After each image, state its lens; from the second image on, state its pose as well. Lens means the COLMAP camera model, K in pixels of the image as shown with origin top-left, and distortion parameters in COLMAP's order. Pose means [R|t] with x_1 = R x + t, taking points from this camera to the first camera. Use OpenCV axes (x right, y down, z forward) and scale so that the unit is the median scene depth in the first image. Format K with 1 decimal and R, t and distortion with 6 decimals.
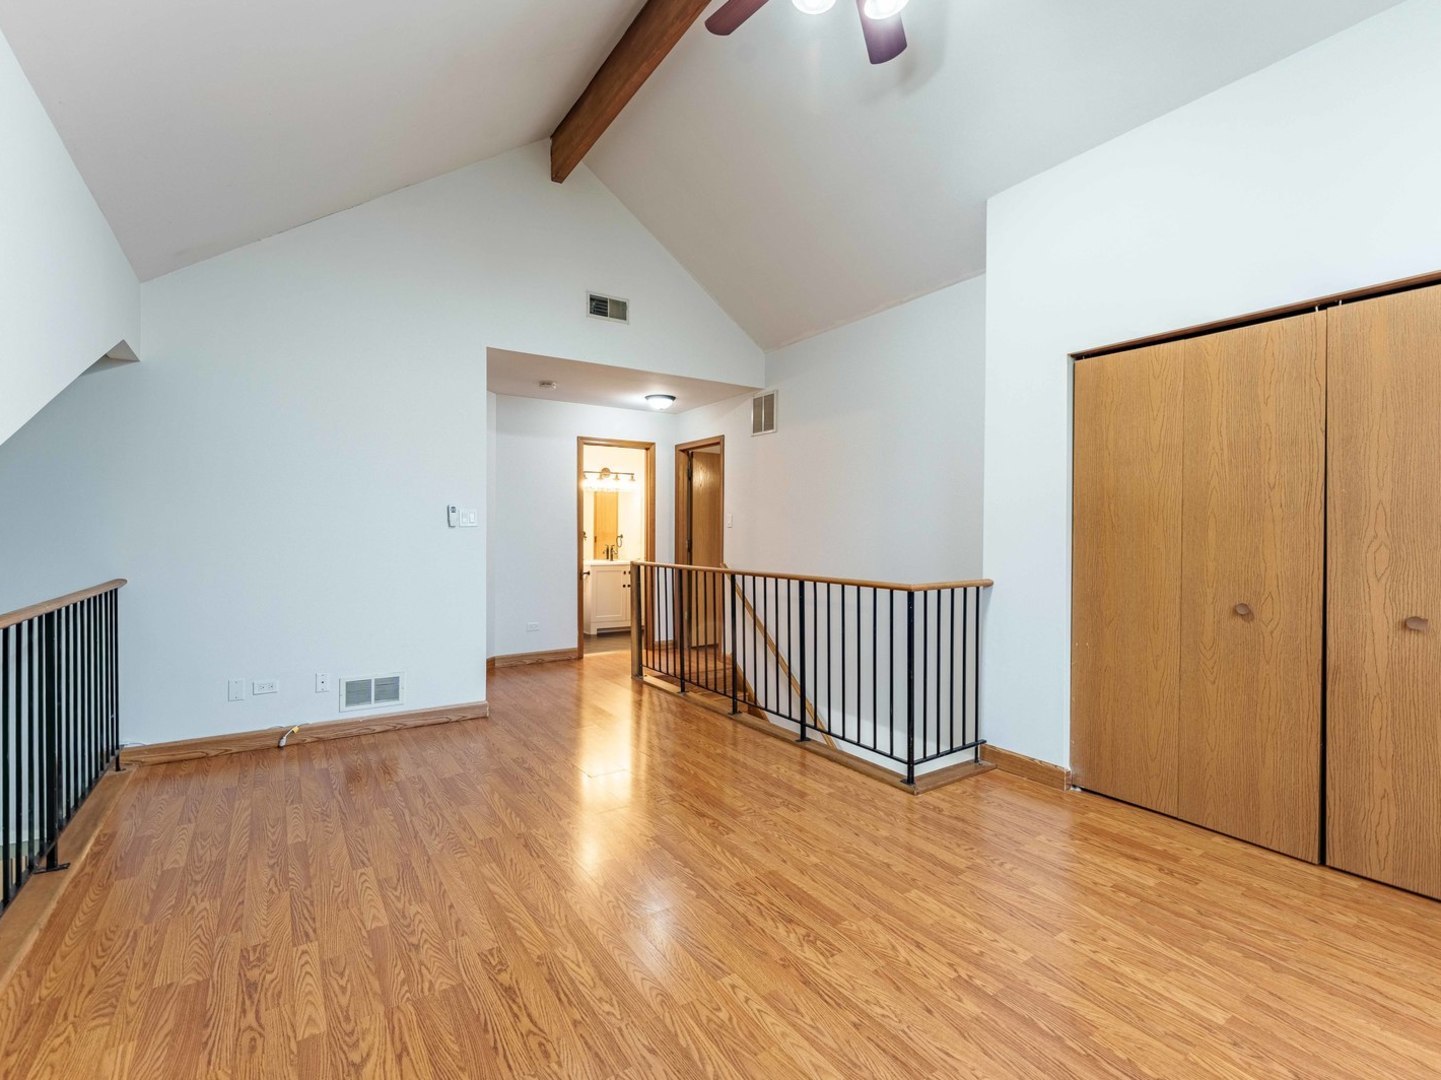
lens RADIAL K [[667.4, 0, 704.5], [0, 667.4, 533.2], [0, 0, 1]] dist [-0.000983, -0.000418]
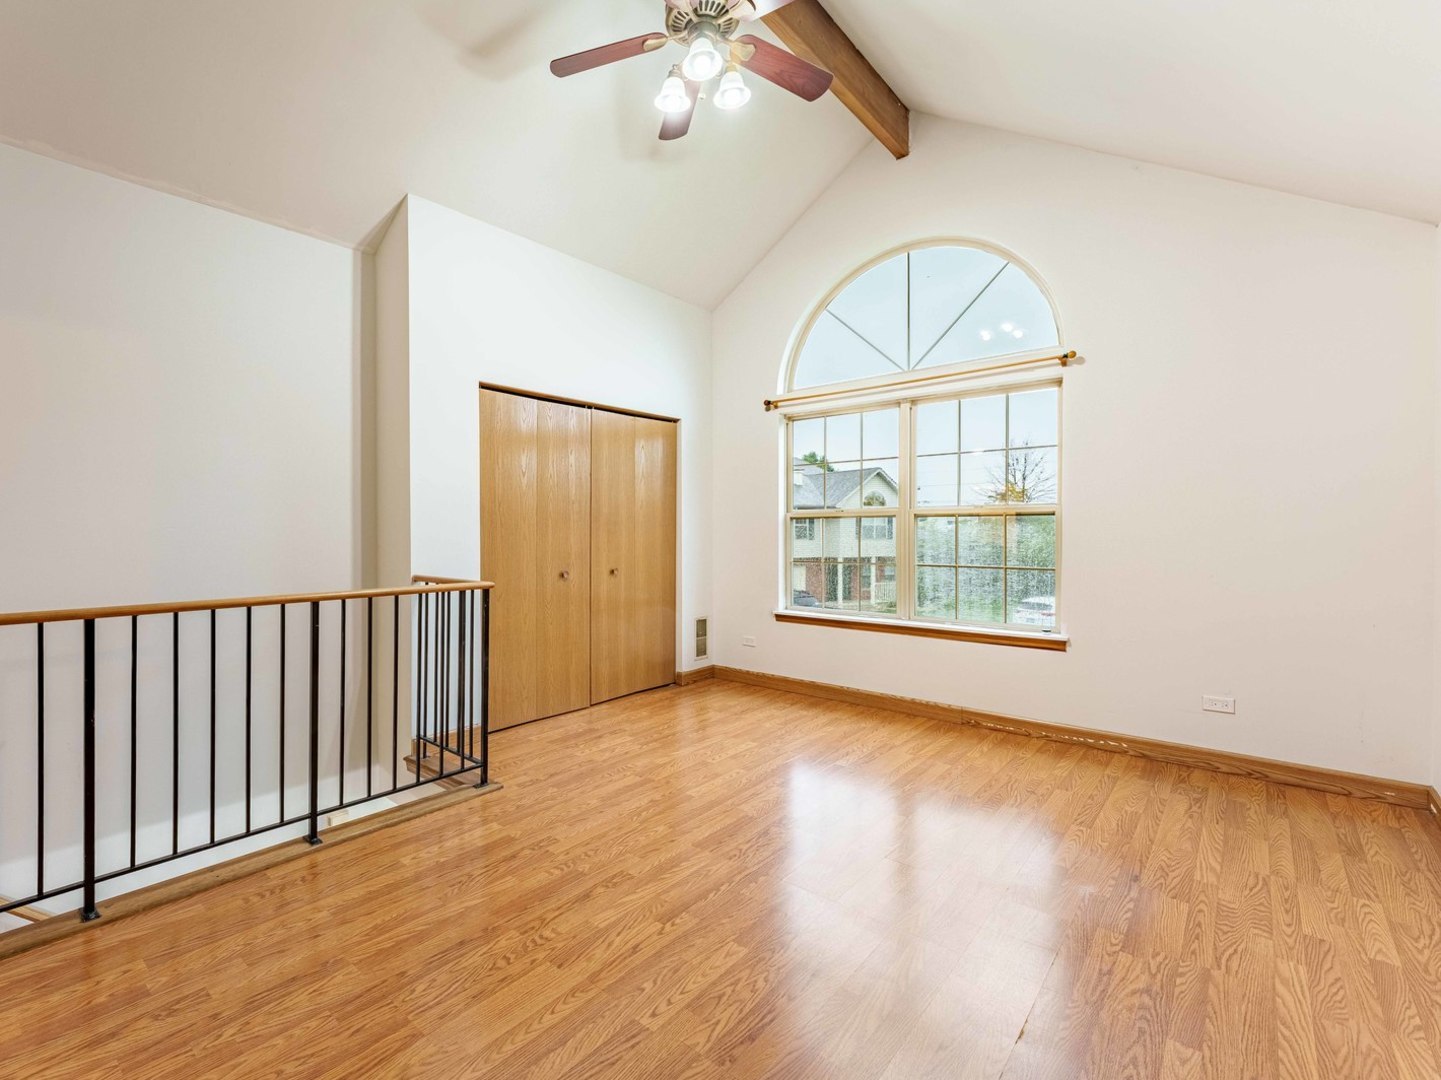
lens RADIAL K [[549.8, 0, 717.5], [0, 549.8, 532.8], [0, 0, 1]] dist [-0.000278, 0.000023]
pose [[-0.225290, -0.010444, 0.974236, -0.637467], [0.000196, 0.999942, 0.010765, -0.004619], [-0.974292, 0.002616, -0.225275, 0.970946]]
